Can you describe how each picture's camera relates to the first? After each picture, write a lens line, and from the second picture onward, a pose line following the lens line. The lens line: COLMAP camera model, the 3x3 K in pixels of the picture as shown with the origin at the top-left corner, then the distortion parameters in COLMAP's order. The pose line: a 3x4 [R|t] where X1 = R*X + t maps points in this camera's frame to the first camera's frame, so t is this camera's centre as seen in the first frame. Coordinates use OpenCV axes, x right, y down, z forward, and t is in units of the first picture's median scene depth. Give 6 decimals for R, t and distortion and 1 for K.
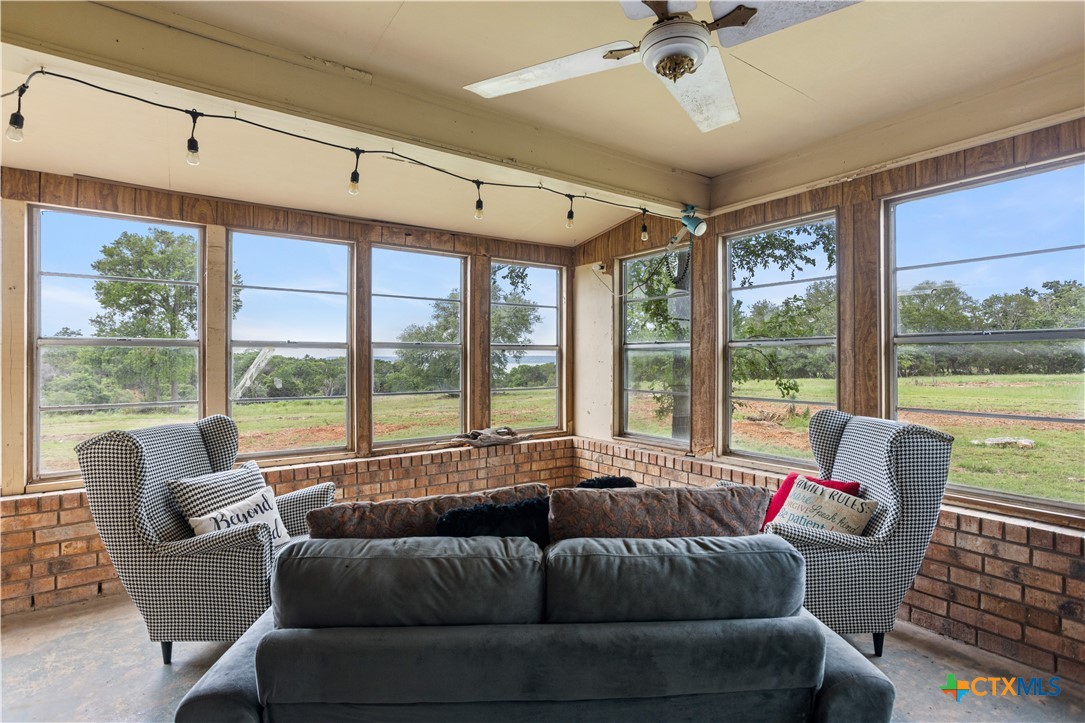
lens RADIAL K [[520.3, 0, 541.6], [0, 520.3, 363.9], [0, 0, 1]] dist [-0.037783, 0.015951]
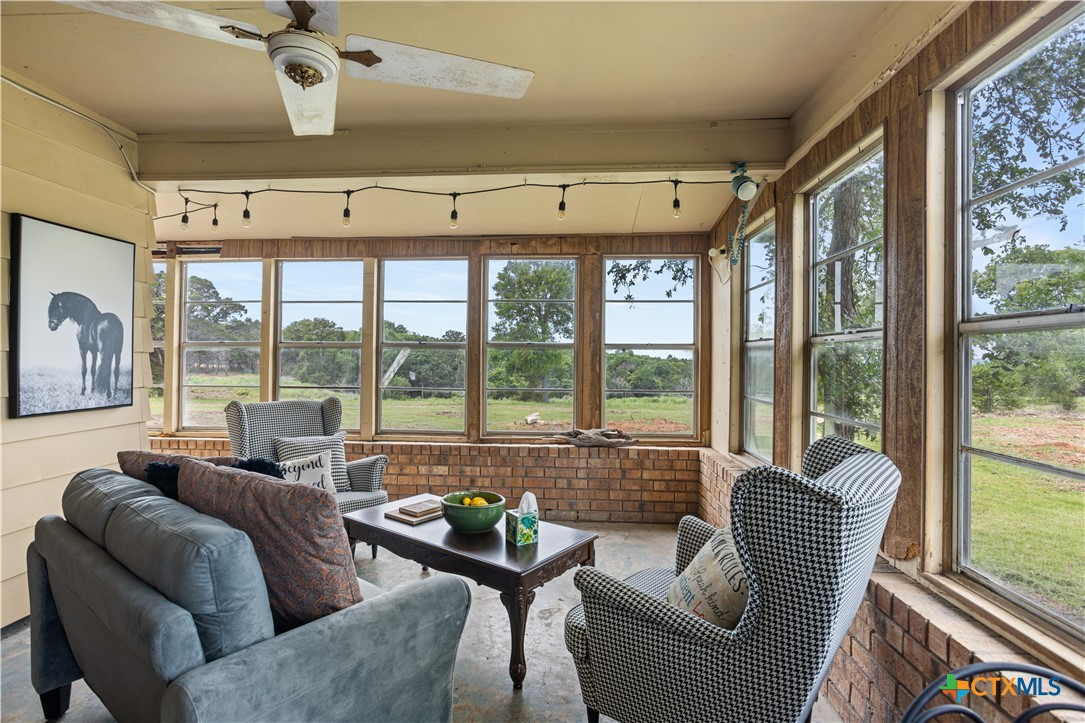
lens RADIAL K [[520.3, 0, 542.5], [0, 520.3, 358.4], [0, 0, 1]] dist [-0.037783, 0.015951]
pose [[0.779777, 0.006442, -0.626025, 0.473371], [-0.013616, 0.999885, -0.006671, -0.001438], [0.625910, 0.013726, 0.779775, 0.183719]]
